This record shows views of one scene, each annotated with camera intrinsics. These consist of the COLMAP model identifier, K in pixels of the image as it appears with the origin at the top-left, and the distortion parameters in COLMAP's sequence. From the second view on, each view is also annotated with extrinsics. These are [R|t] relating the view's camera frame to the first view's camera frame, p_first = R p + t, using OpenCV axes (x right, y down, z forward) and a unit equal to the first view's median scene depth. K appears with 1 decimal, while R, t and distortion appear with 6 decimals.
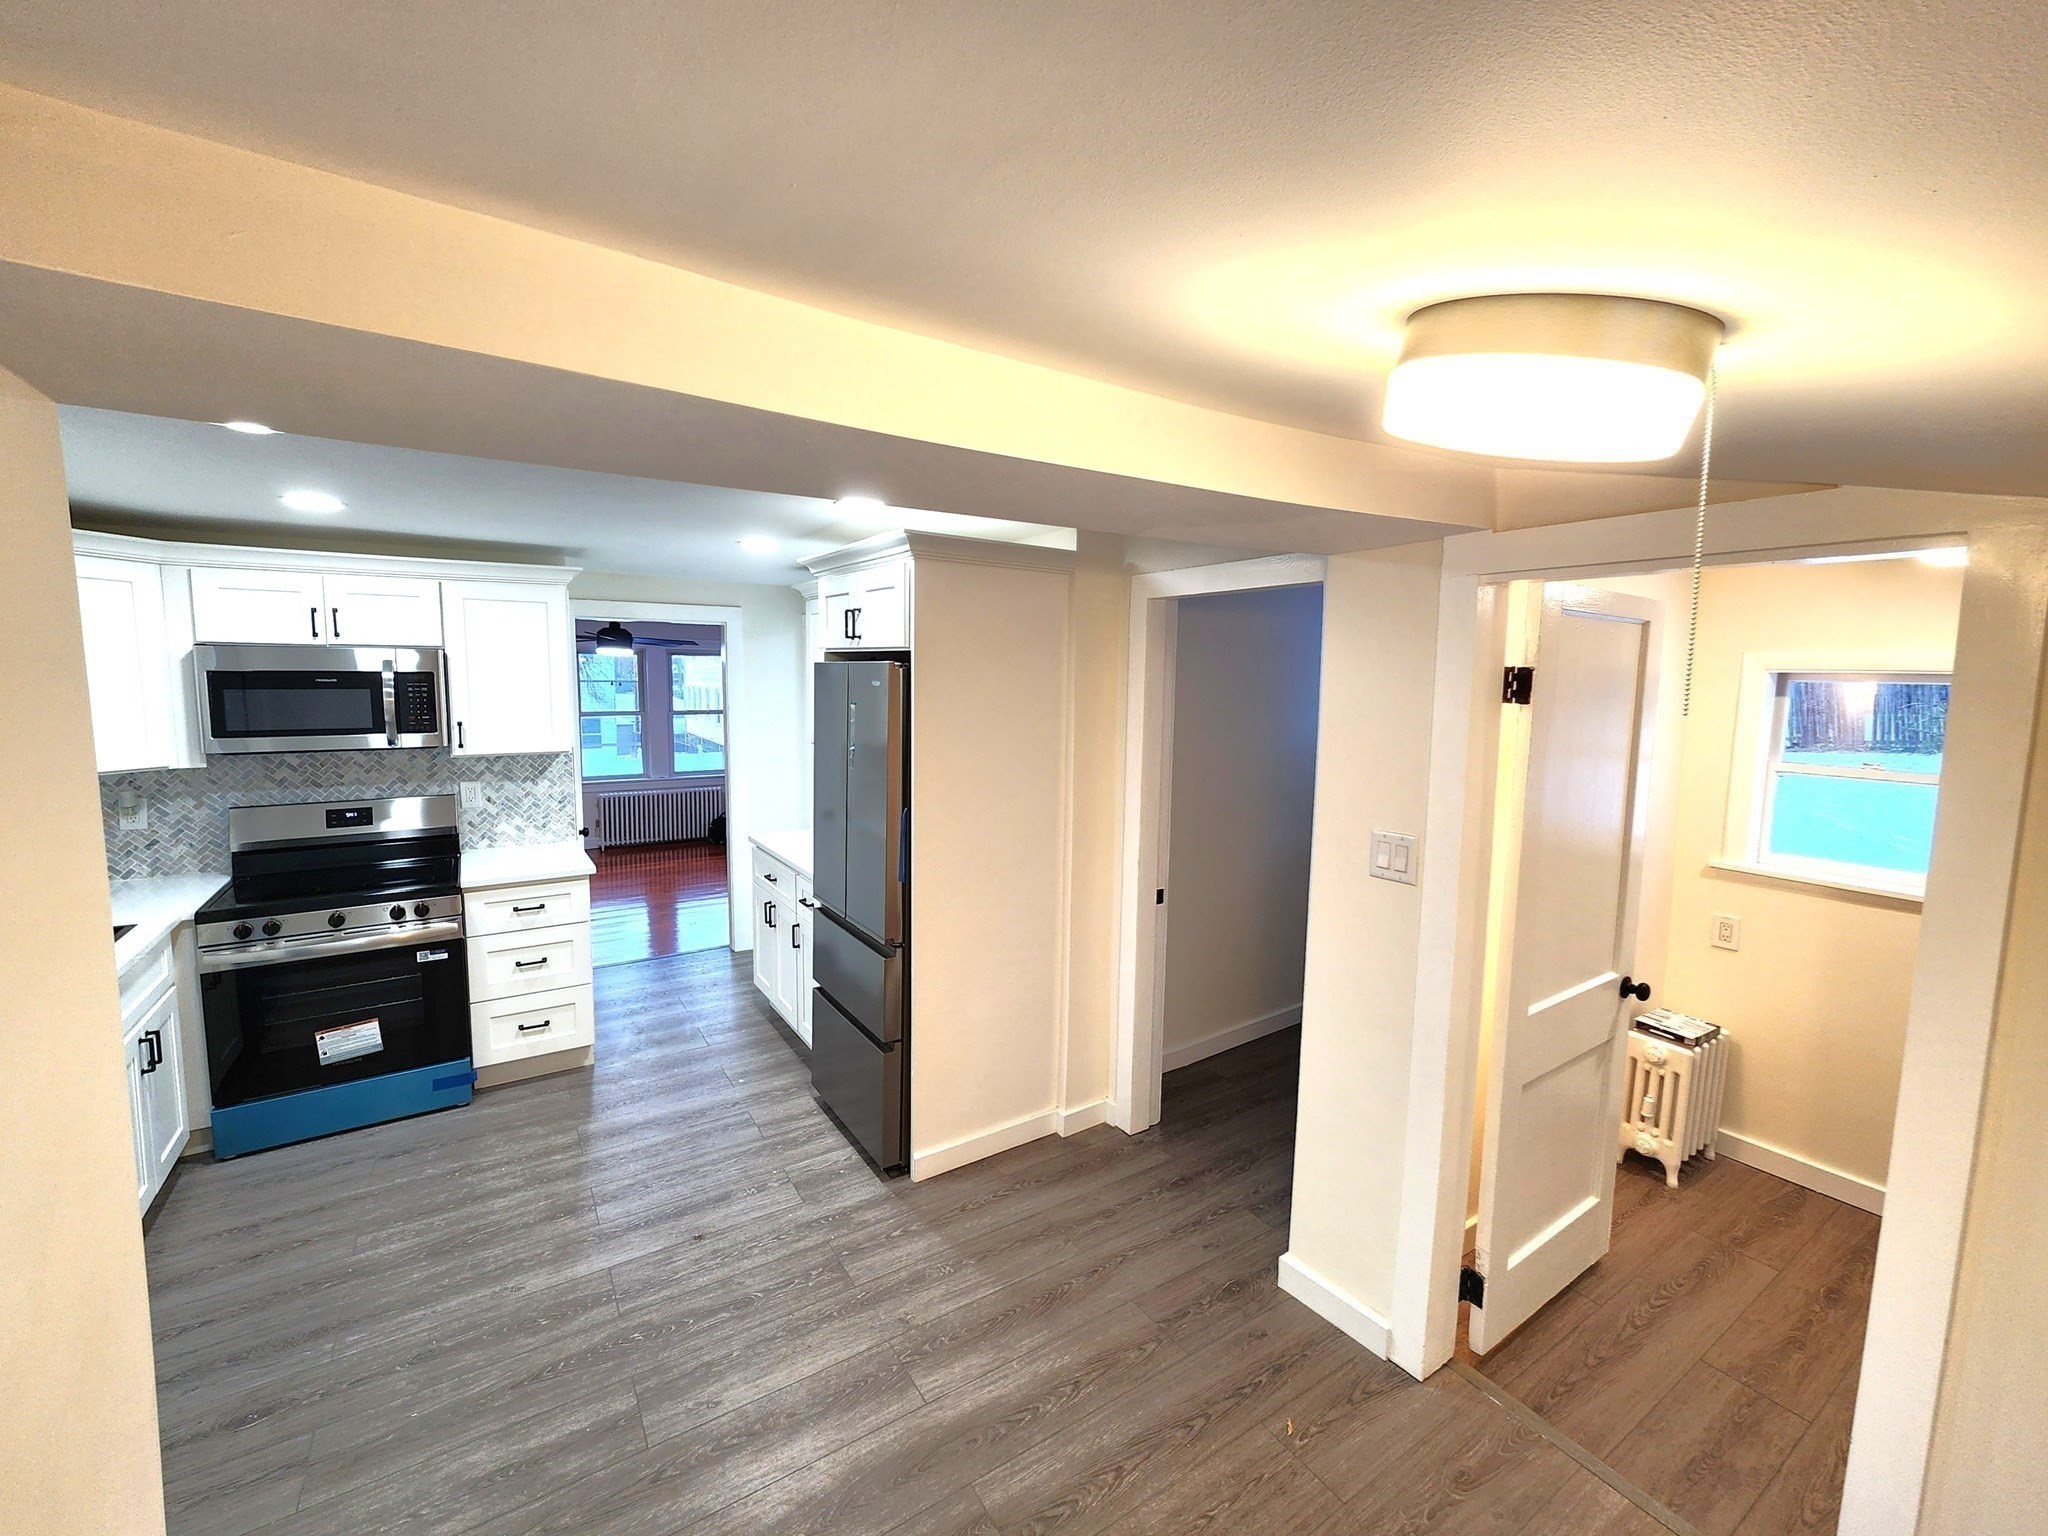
lens RADIAL K [[835.7, 0, 1014.3], [0, 835.7, 754.4], [0, 0, 1]] dist [-0.002355, 0.000067]
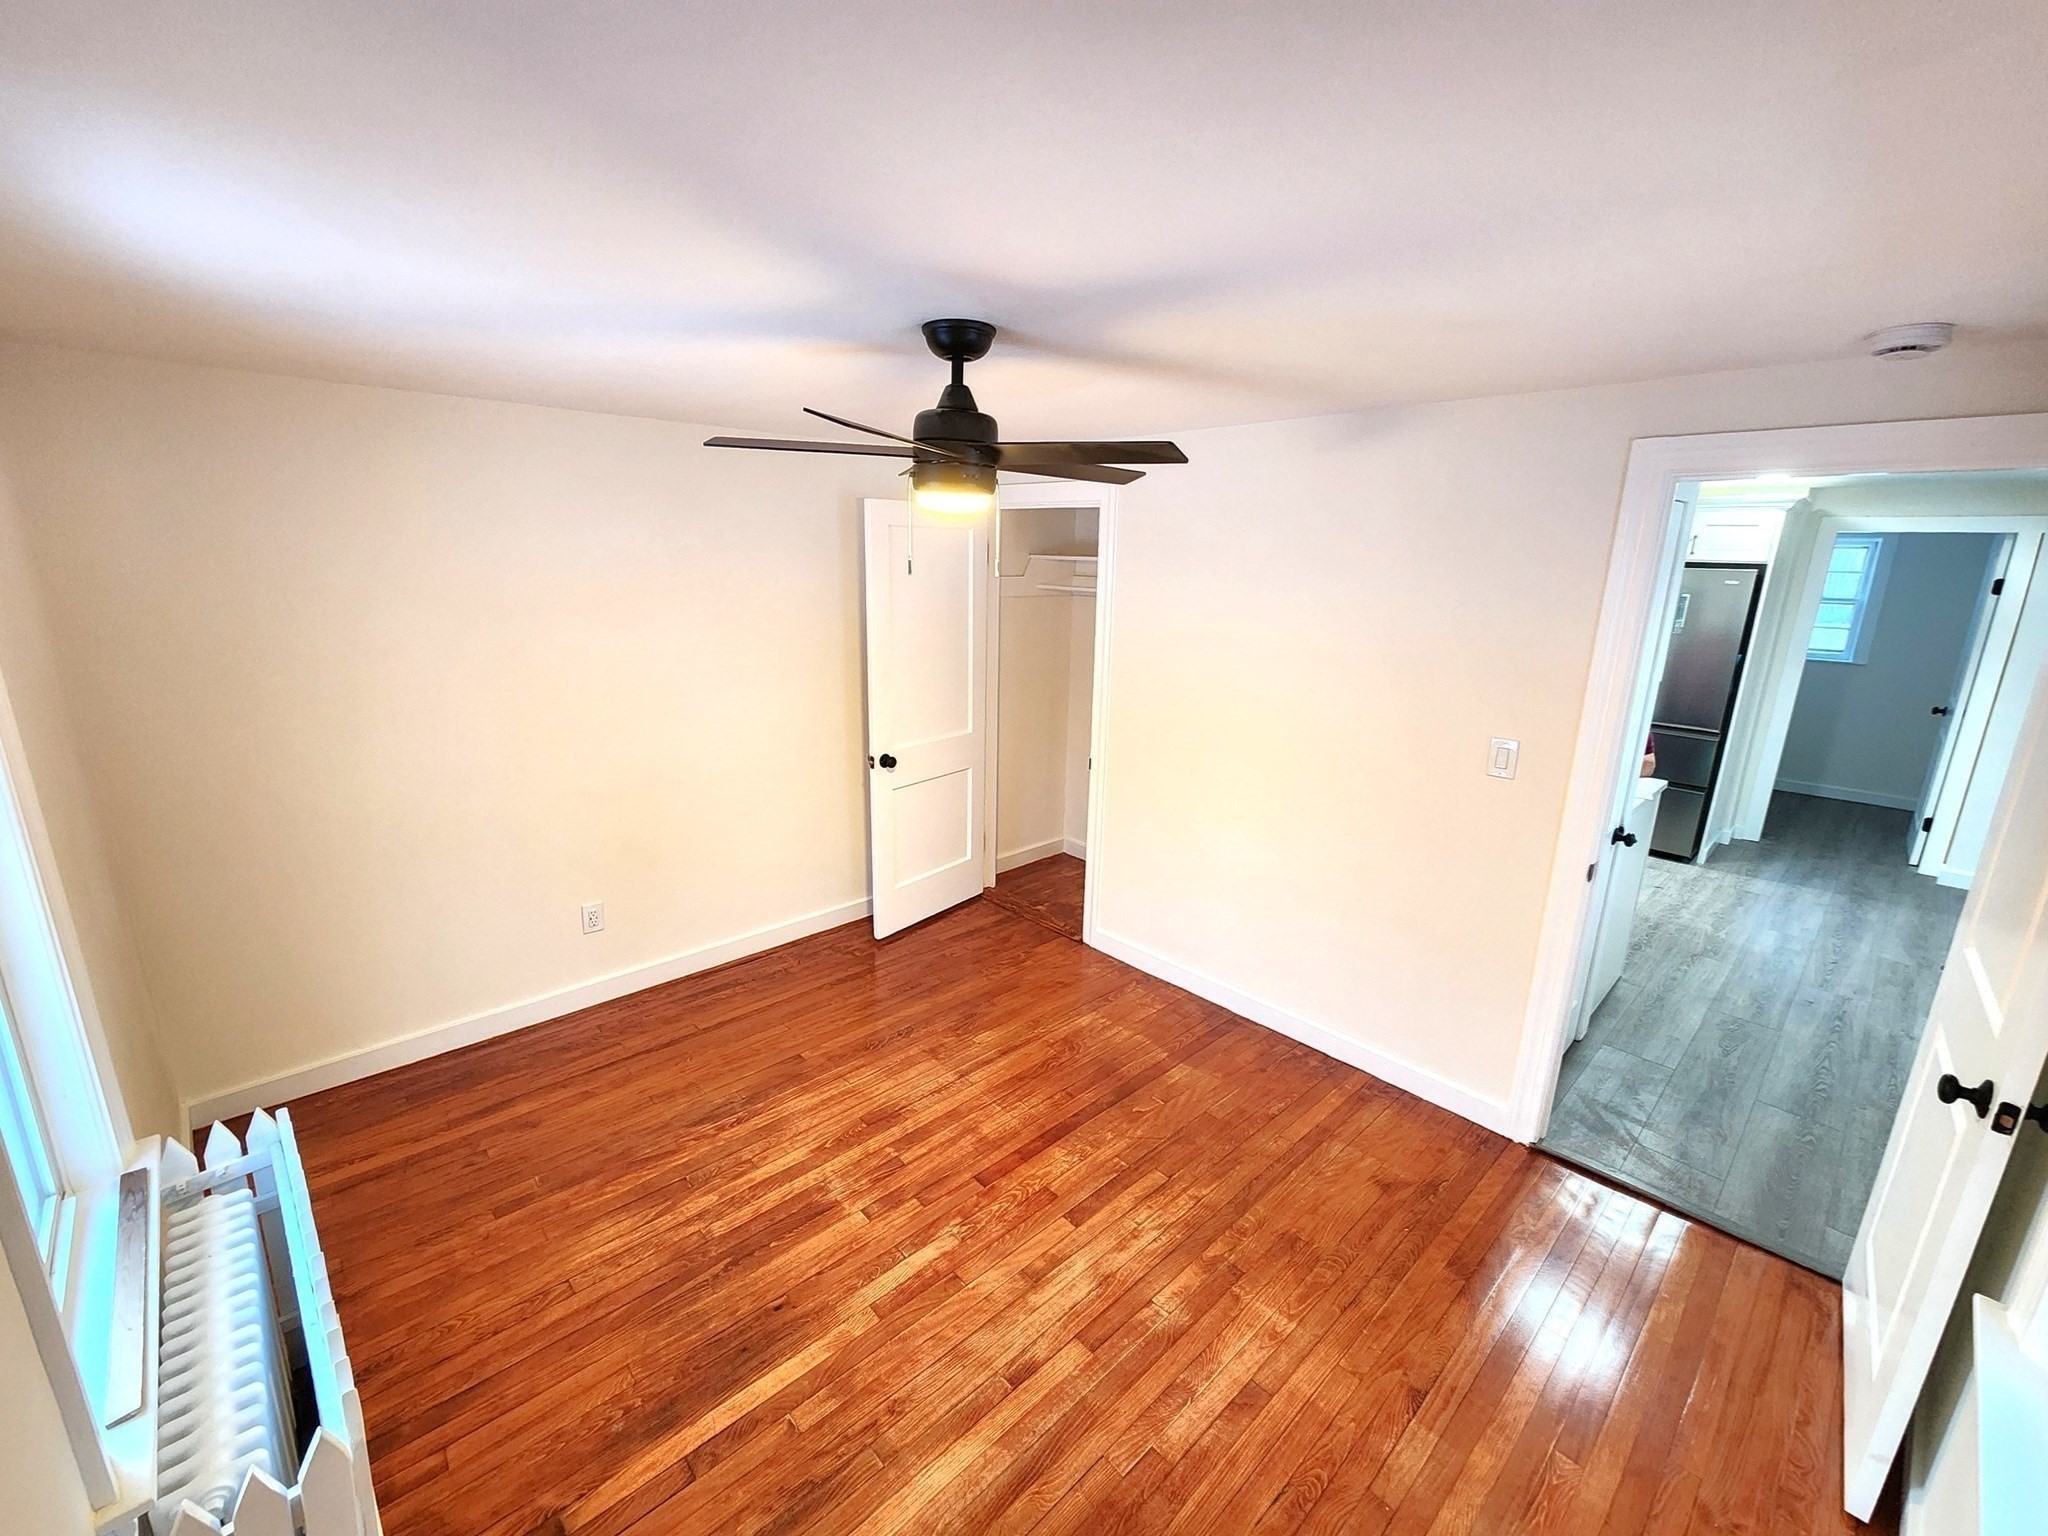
lens RADIAL K [[835.7, 0, 1030.6], [0, 835.7, 747.9], [0, 0, 1]] dist [-0.002355, 0.000067]
pose [[0.984725, -0.029404, 0.171618, -1.633714], [0.004405, 0.989530, 0.144260, 0.000097], [-0.174063, -0.141300, 0.974544, -0.410816]]
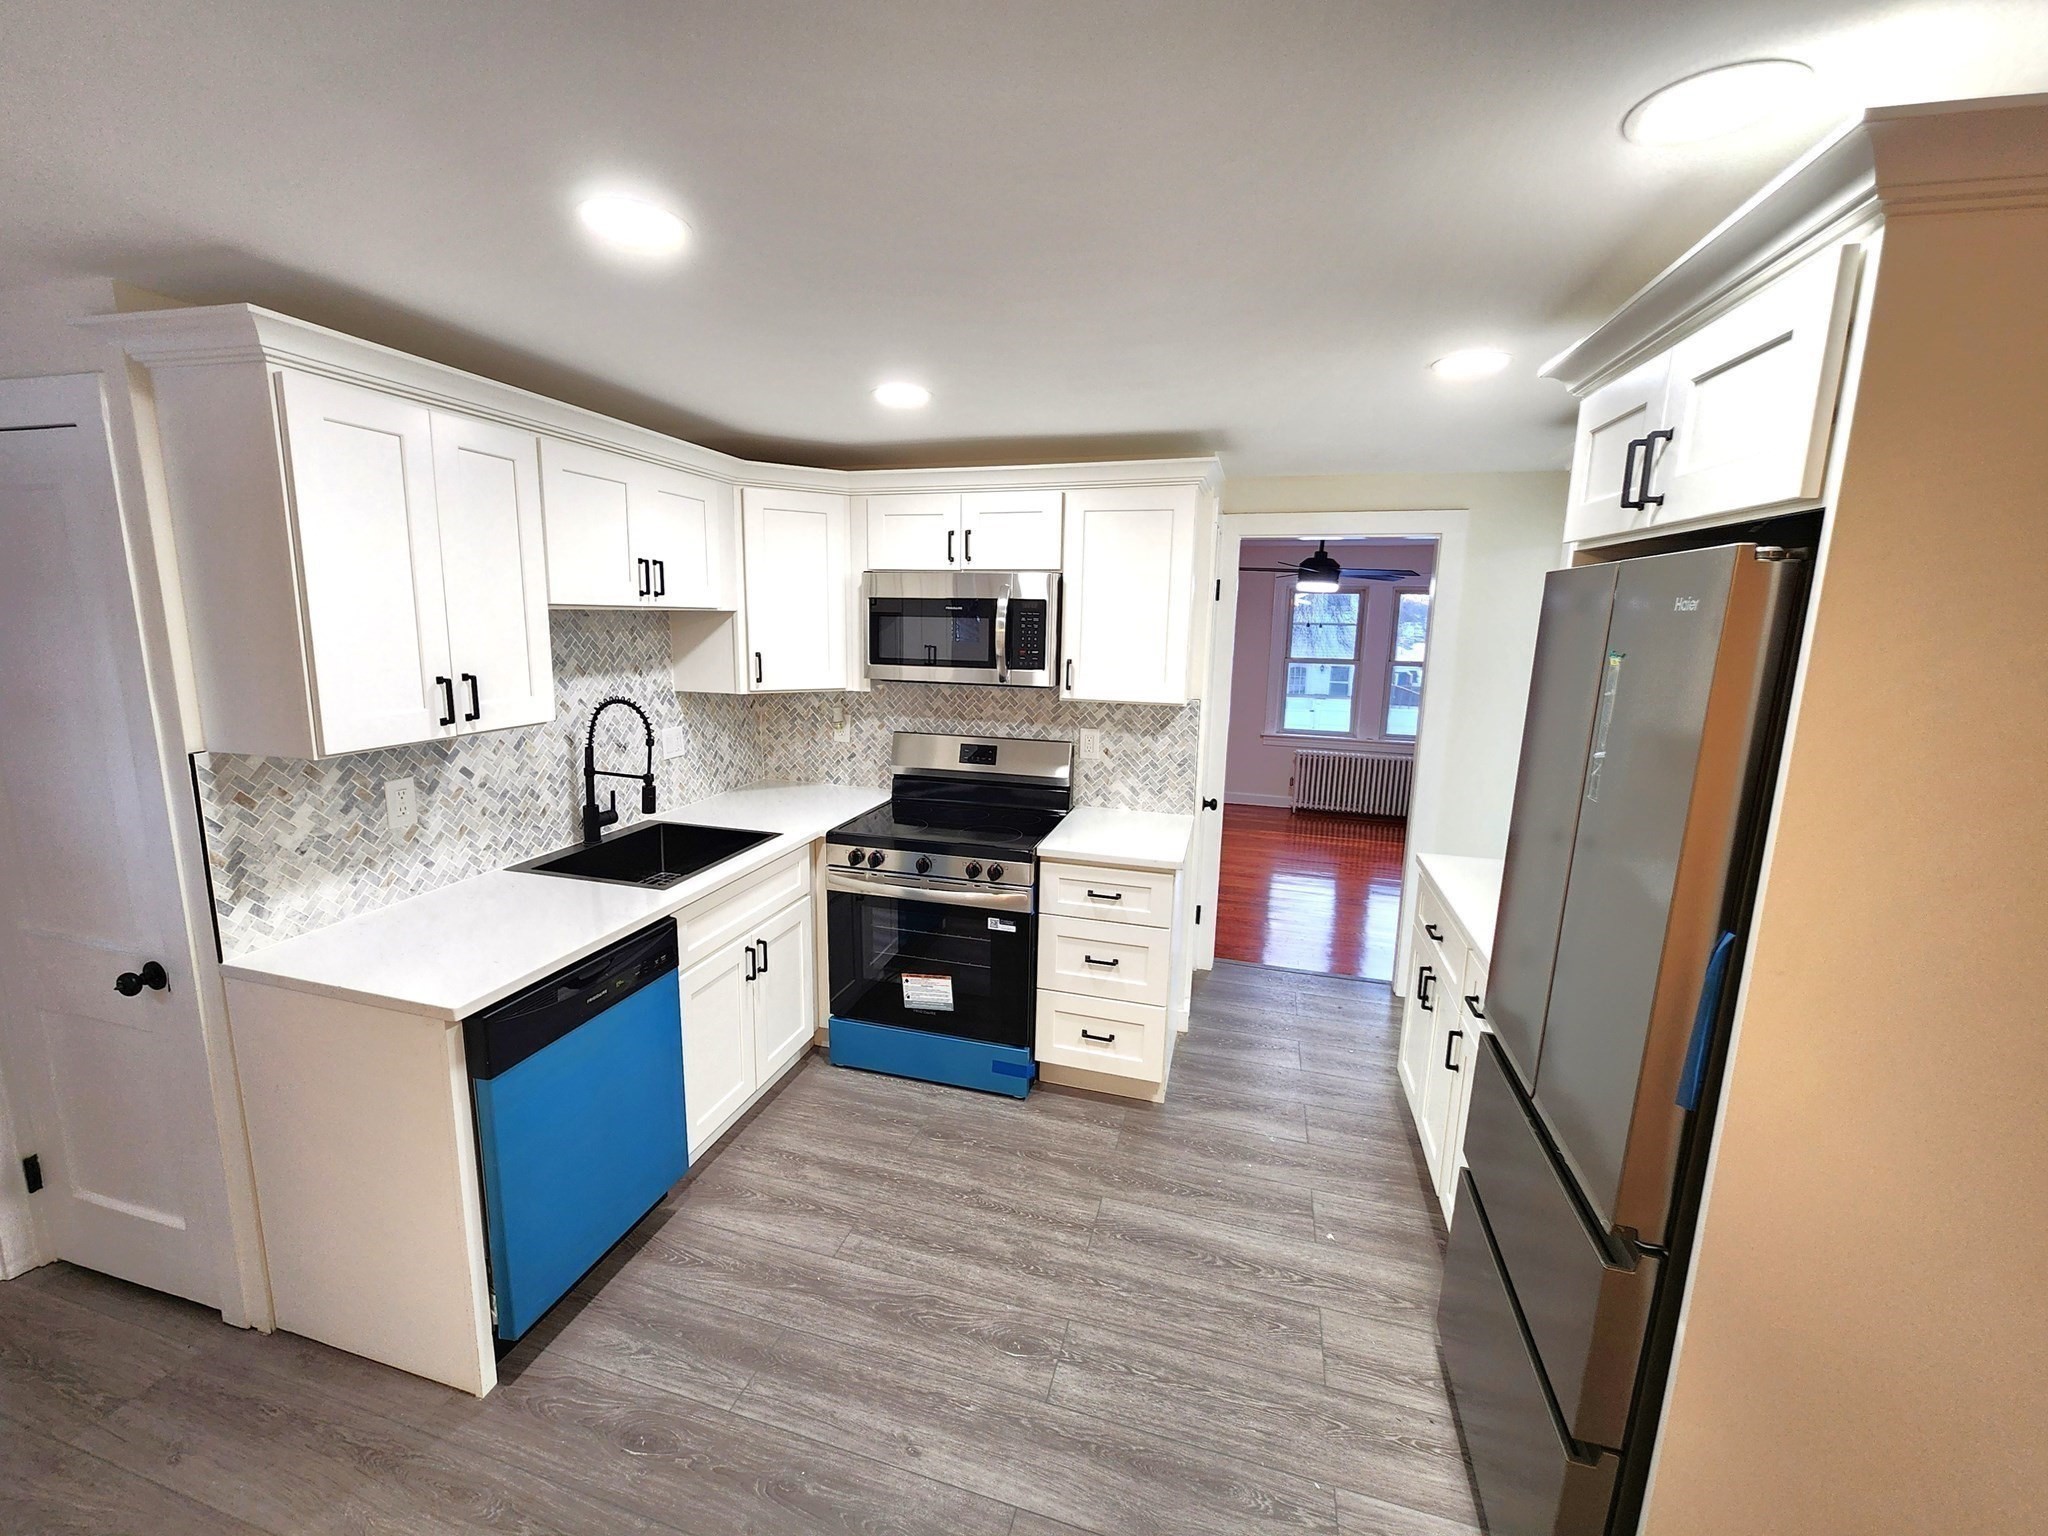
lens RADIAL K [[835.7, 0, 1008.9], [0, 835.7, 754.2], [0, 0, 1]] dist [-0.002355, 0.000067]
pose [[0.651060, 0.128814, -0.748016, -0.059851], [-0.084579, 0.991669, 0.097156, -0.022546], [0.754300, 0.000012, 0.656530, 0.428484]]
